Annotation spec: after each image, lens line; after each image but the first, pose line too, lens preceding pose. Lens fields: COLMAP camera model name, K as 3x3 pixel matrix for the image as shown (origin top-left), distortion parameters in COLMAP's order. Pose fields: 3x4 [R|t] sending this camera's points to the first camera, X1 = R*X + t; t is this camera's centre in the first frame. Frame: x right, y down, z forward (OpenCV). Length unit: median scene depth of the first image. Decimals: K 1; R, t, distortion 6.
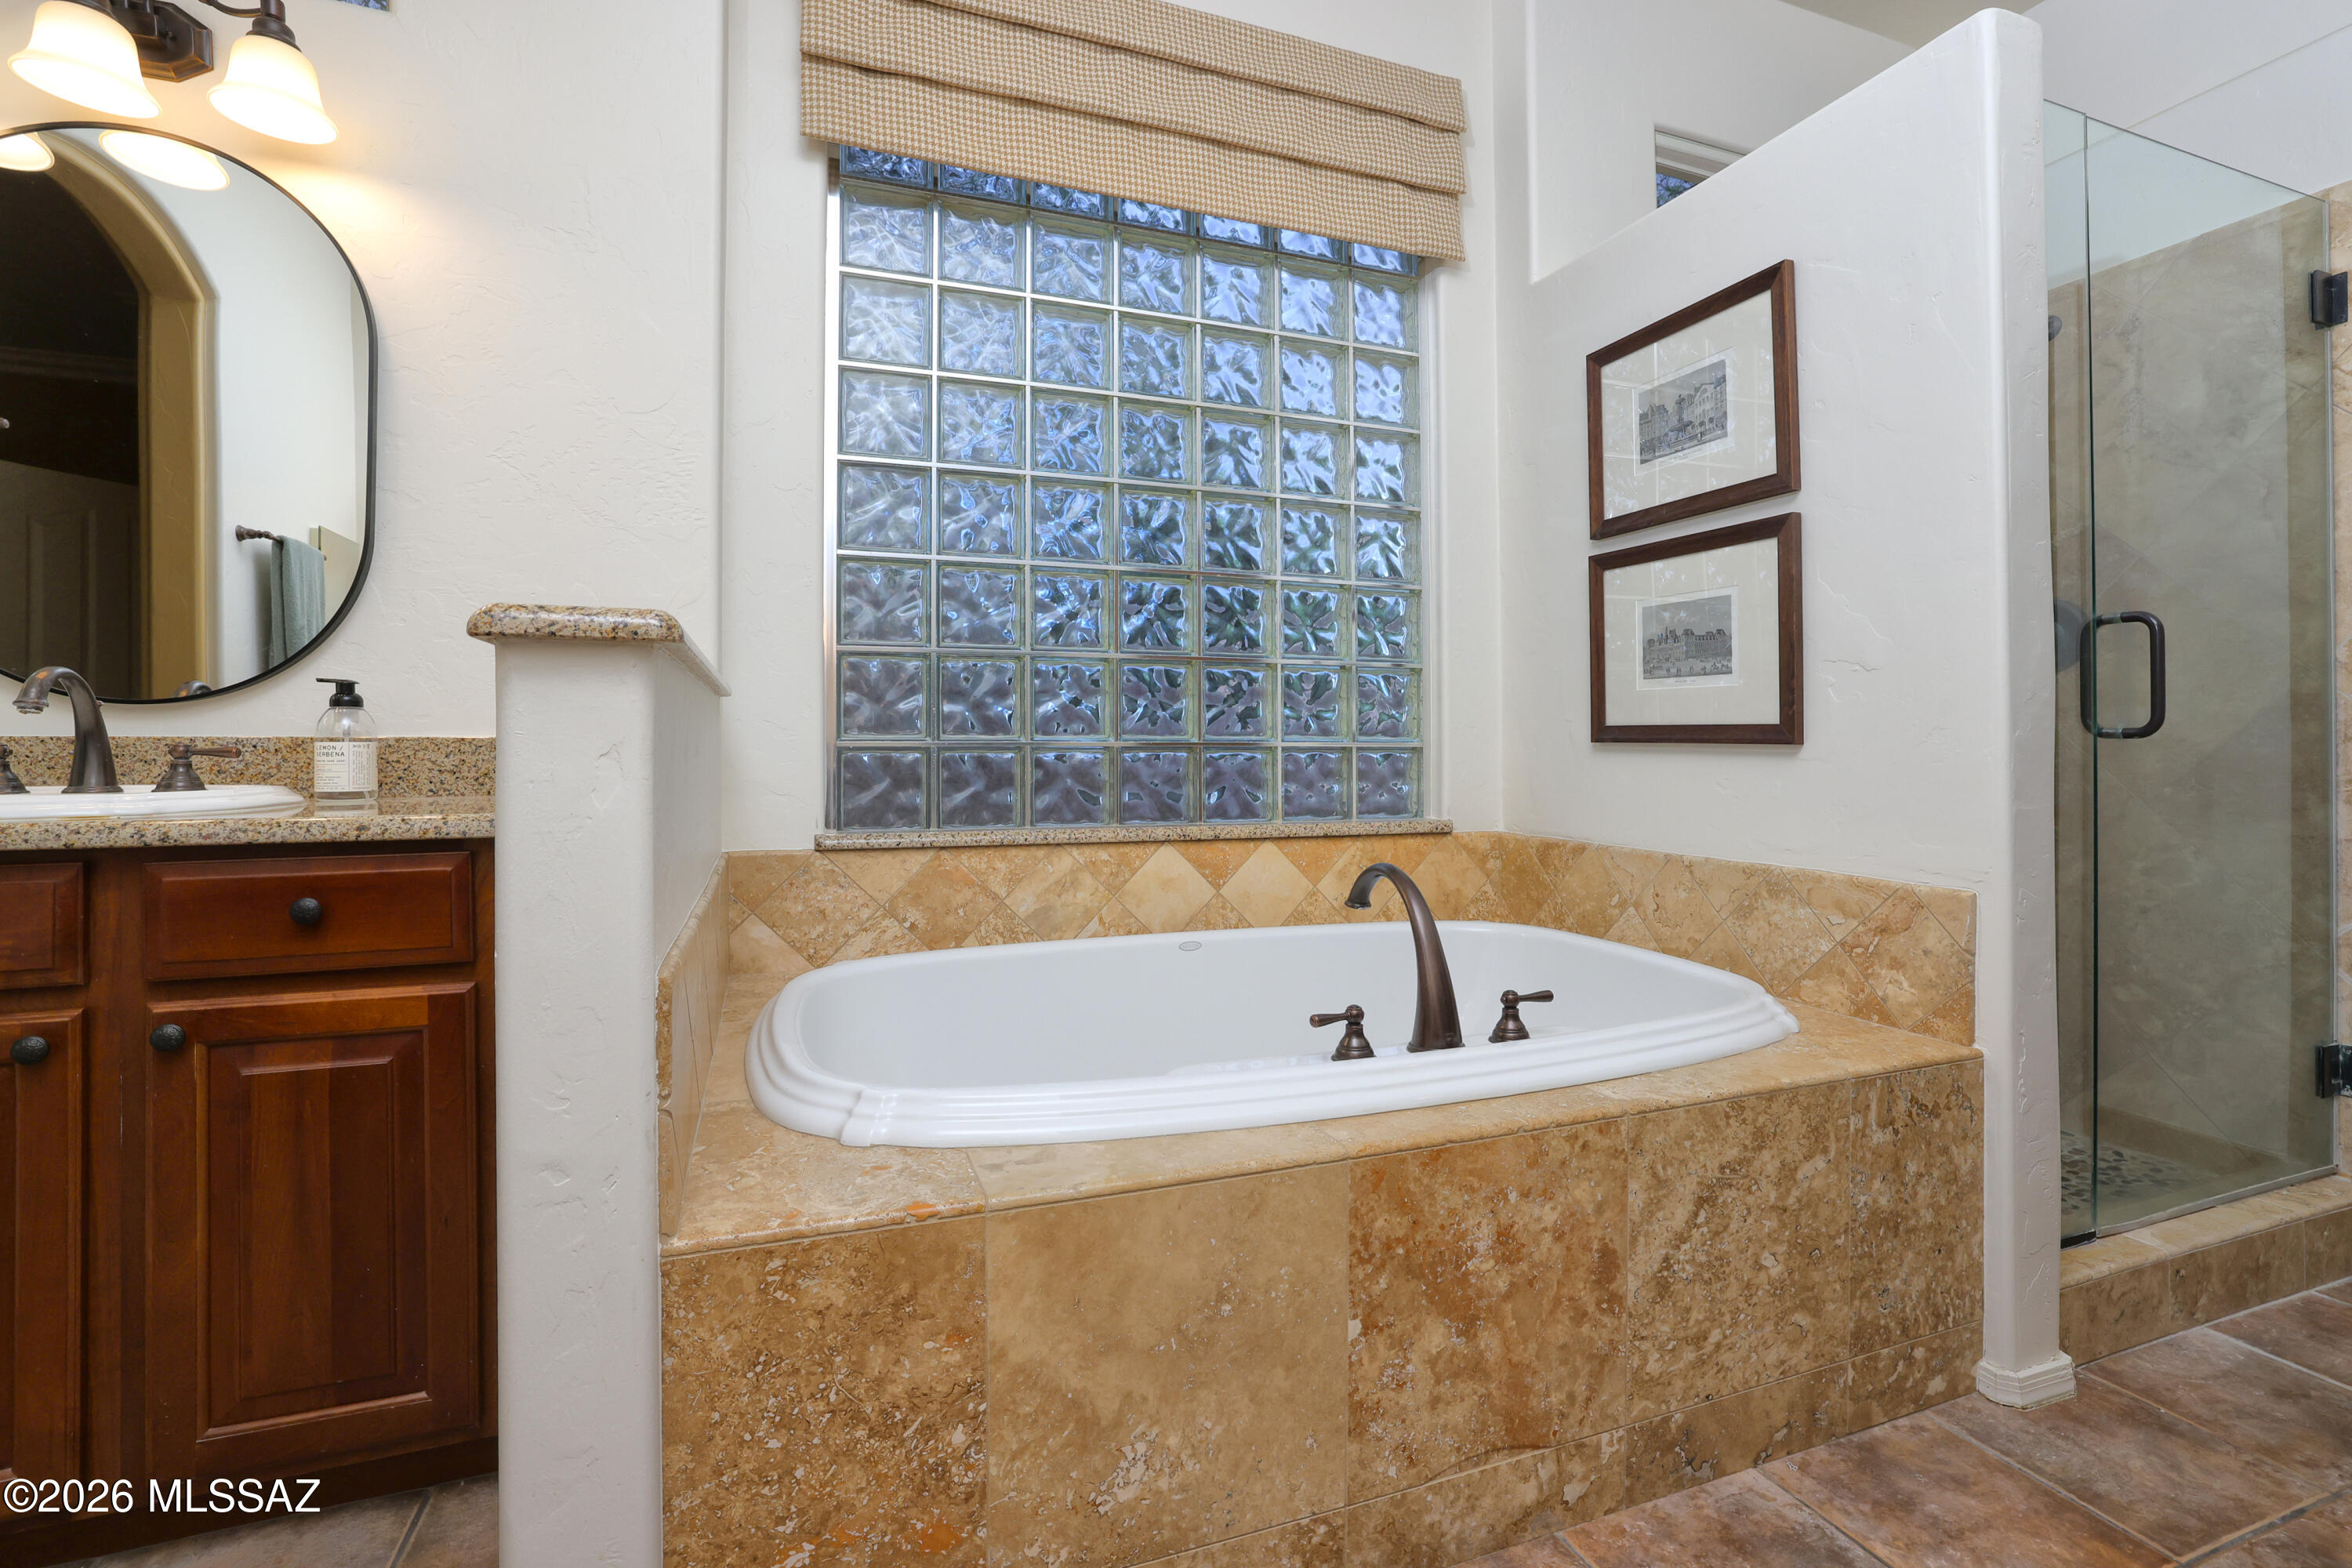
lens RADIAL K [[1068.3, 0, 1180.9], [0, 1068.3, 716.6], [0, 0, 1]] dist [-0.019549, 0.000314]
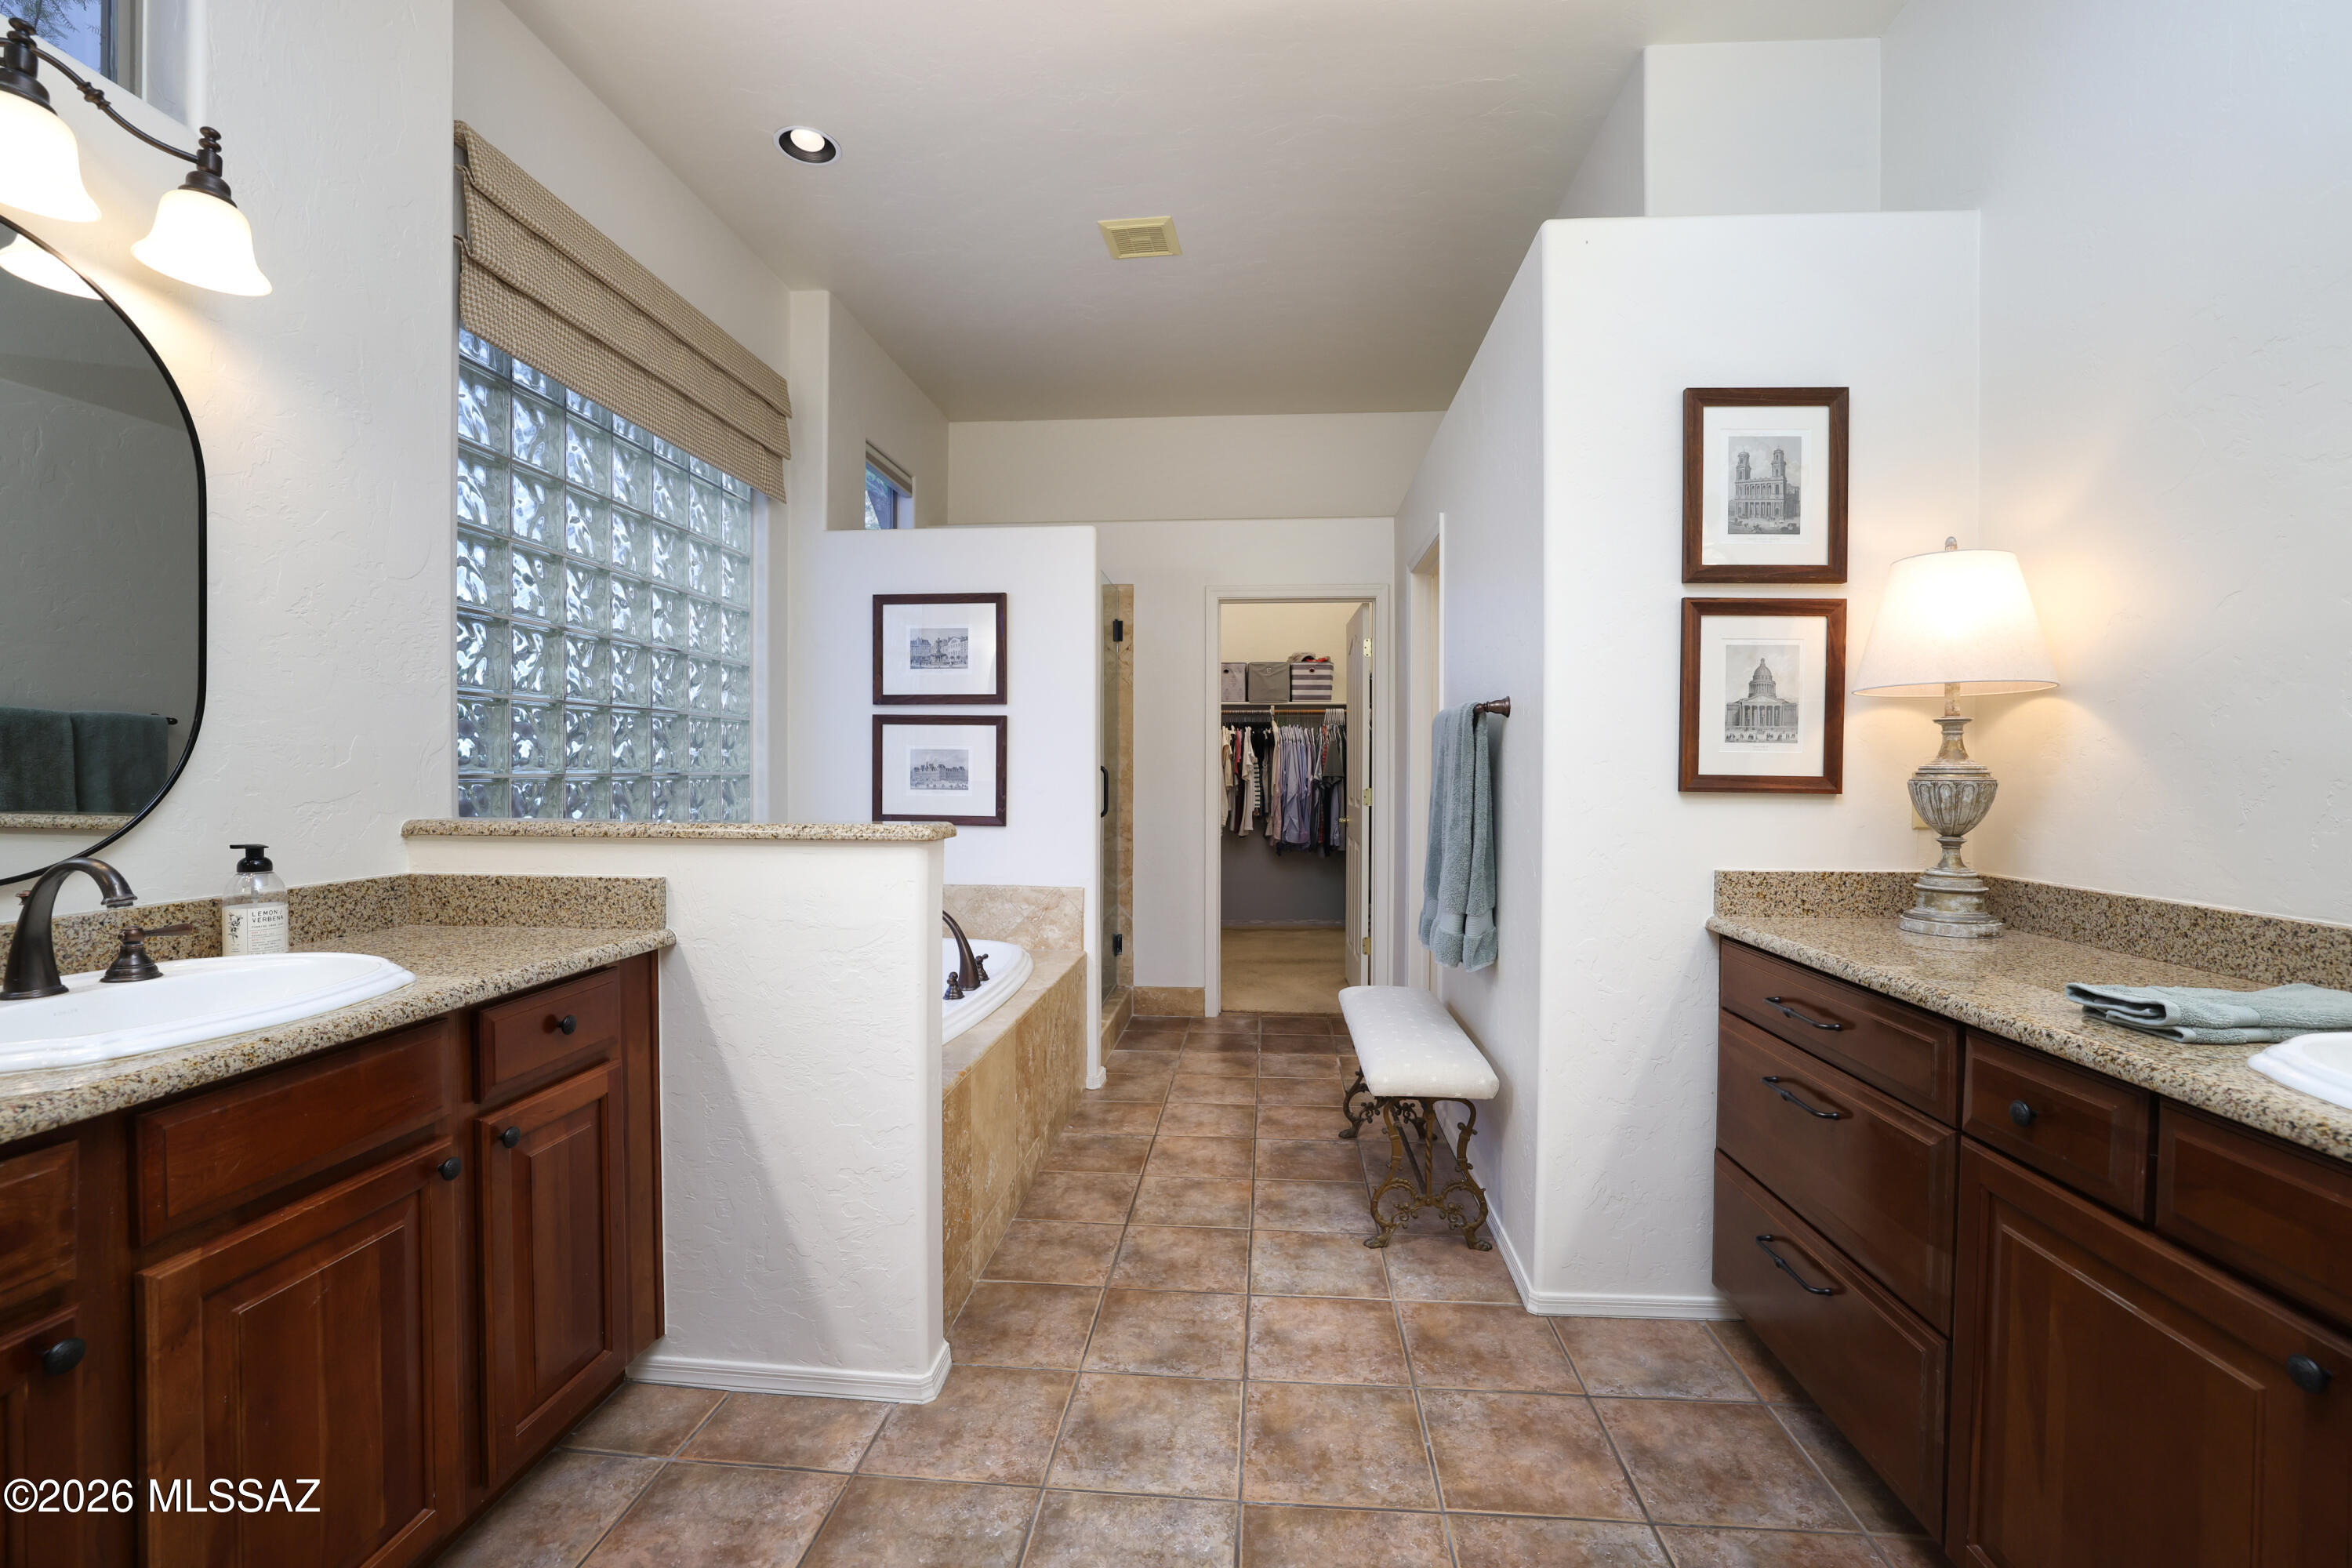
lens RADIAL K [[1002.2, 0, 1177.7], [0, 1002.2, 778.3], [0, 0, 1]] dist [-0.028466, 0.000169]
pose [[0.441035, -0.006748, 0.897464, -1.021717], [-0.027131, 0.999414, 0.020847, -0.117000], [-0.897080, -0.033543, 0.440594, -0.173374]]
